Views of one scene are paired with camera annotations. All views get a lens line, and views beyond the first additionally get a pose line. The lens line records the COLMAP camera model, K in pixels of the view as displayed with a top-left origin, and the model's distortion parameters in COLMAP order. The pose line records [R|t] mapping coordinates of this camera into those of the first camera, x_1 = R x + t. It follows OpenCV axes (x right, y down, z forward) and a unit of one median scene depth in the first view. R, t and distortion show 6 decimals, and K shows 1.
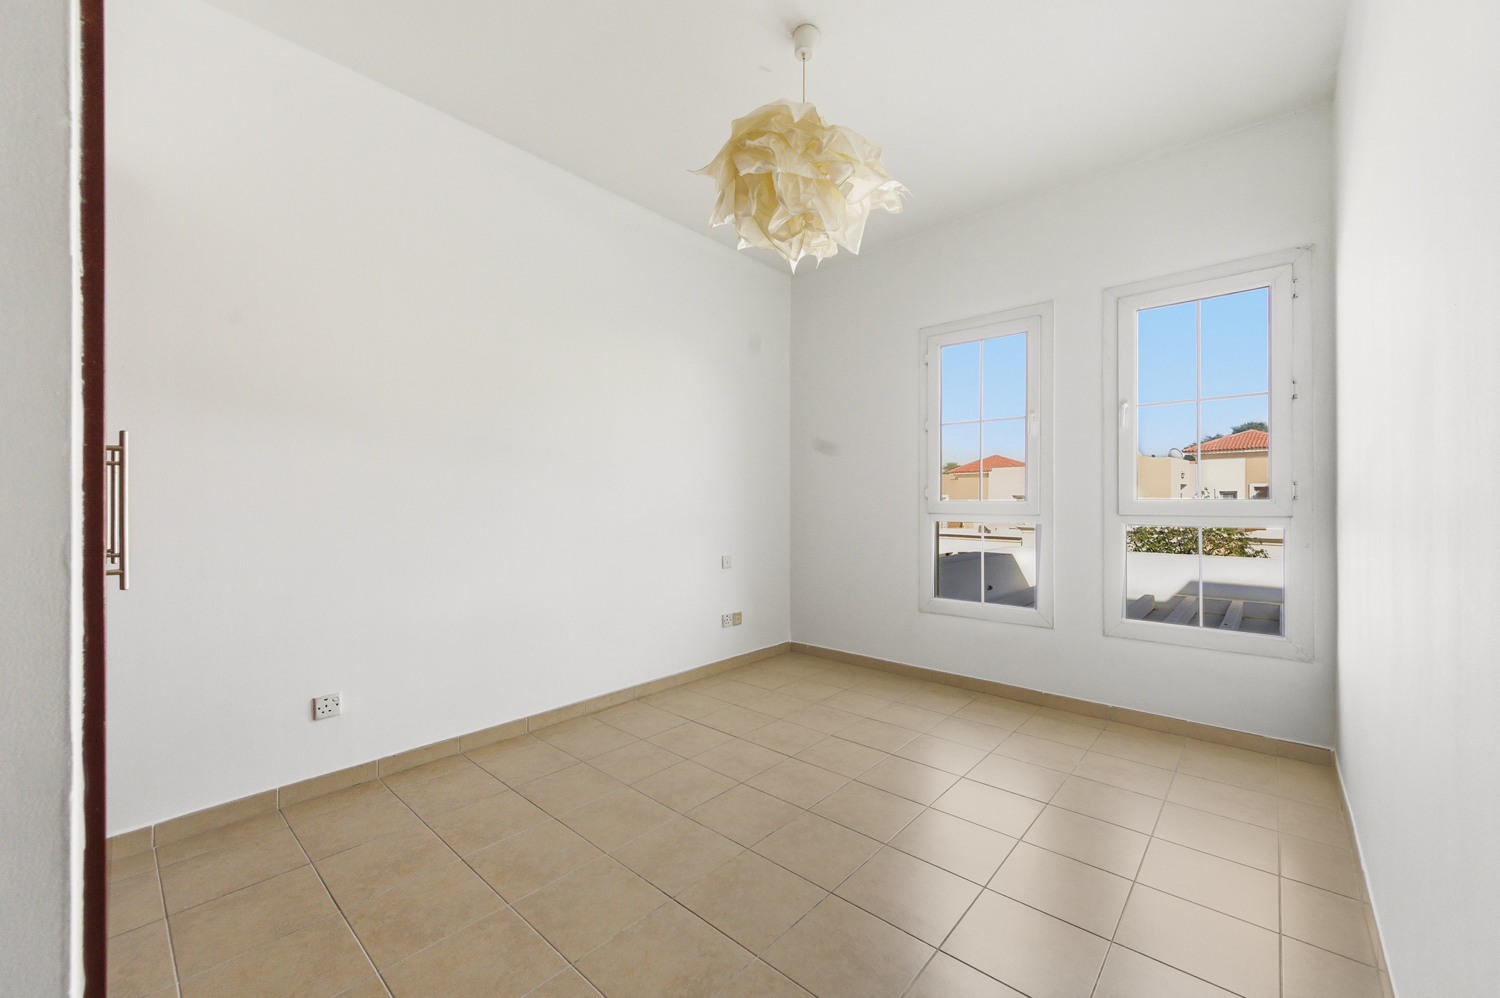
lens RADIAL K [[594.2, 0, 744.8], [0, 594.2, 502.3], [0, 0, 1]] dist [-0.000653, -0.000183]
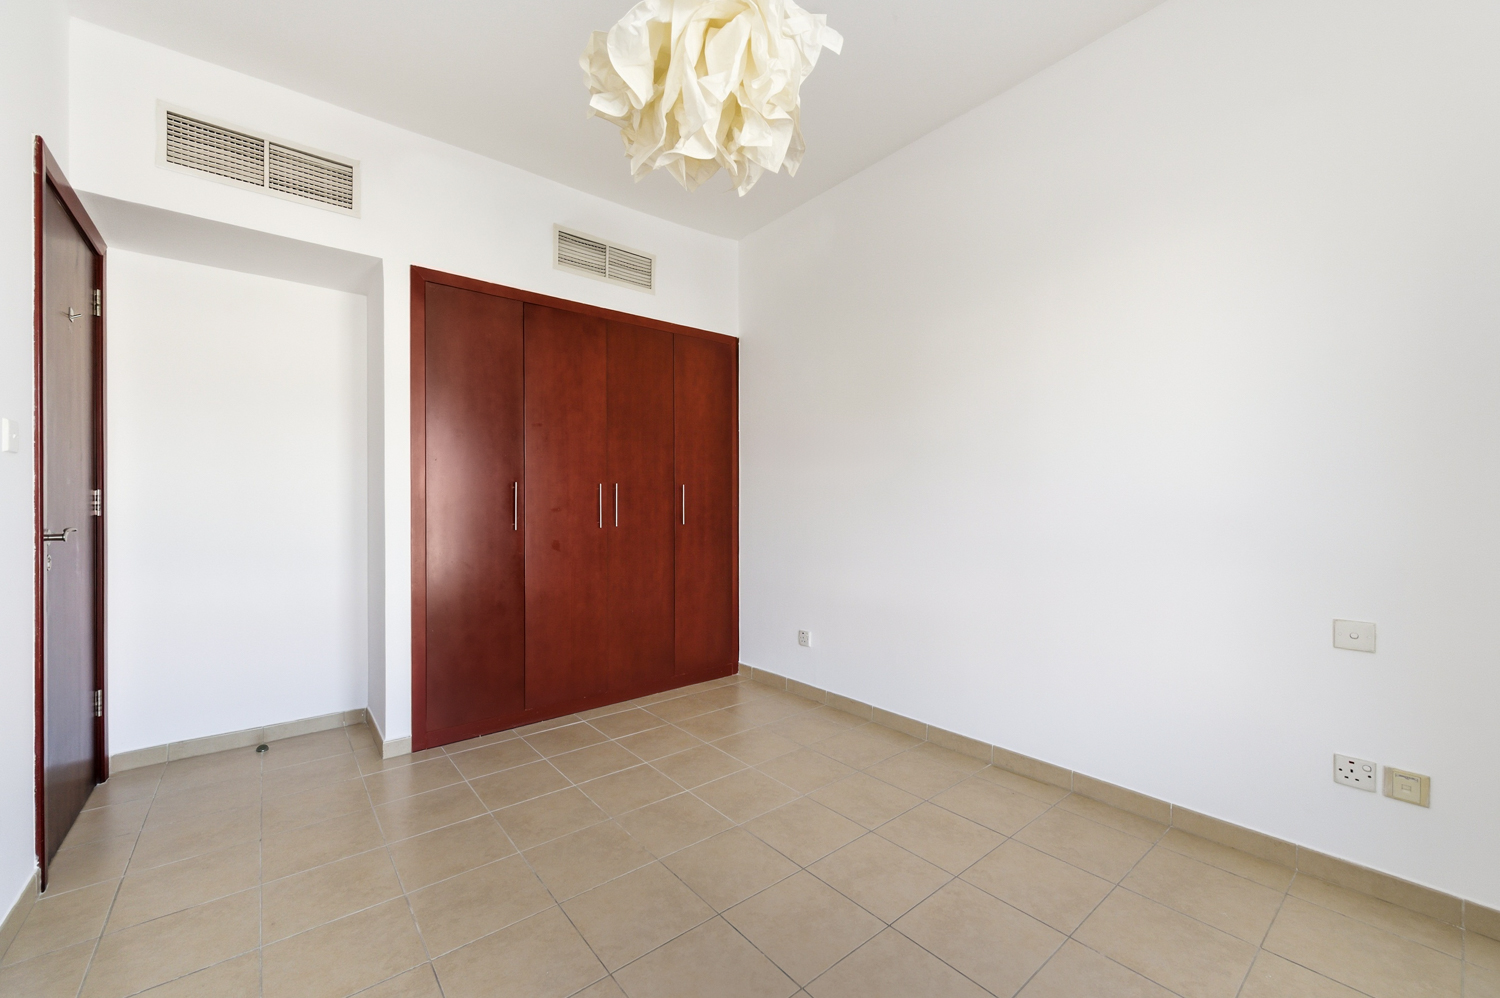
lens RADIAL K [[594.2, 0, 744.8], [0, 594.2, 502.3], [0, 0, 1]] dist [-0.000653, -0.000183]
pose [[-0.152079, 0.004258, -0.988359, 0.448512], [0.005120, 0.999981, 0.003520, -0.000814], [0.988355, -0.004525, -0.152097, 0.616454]]
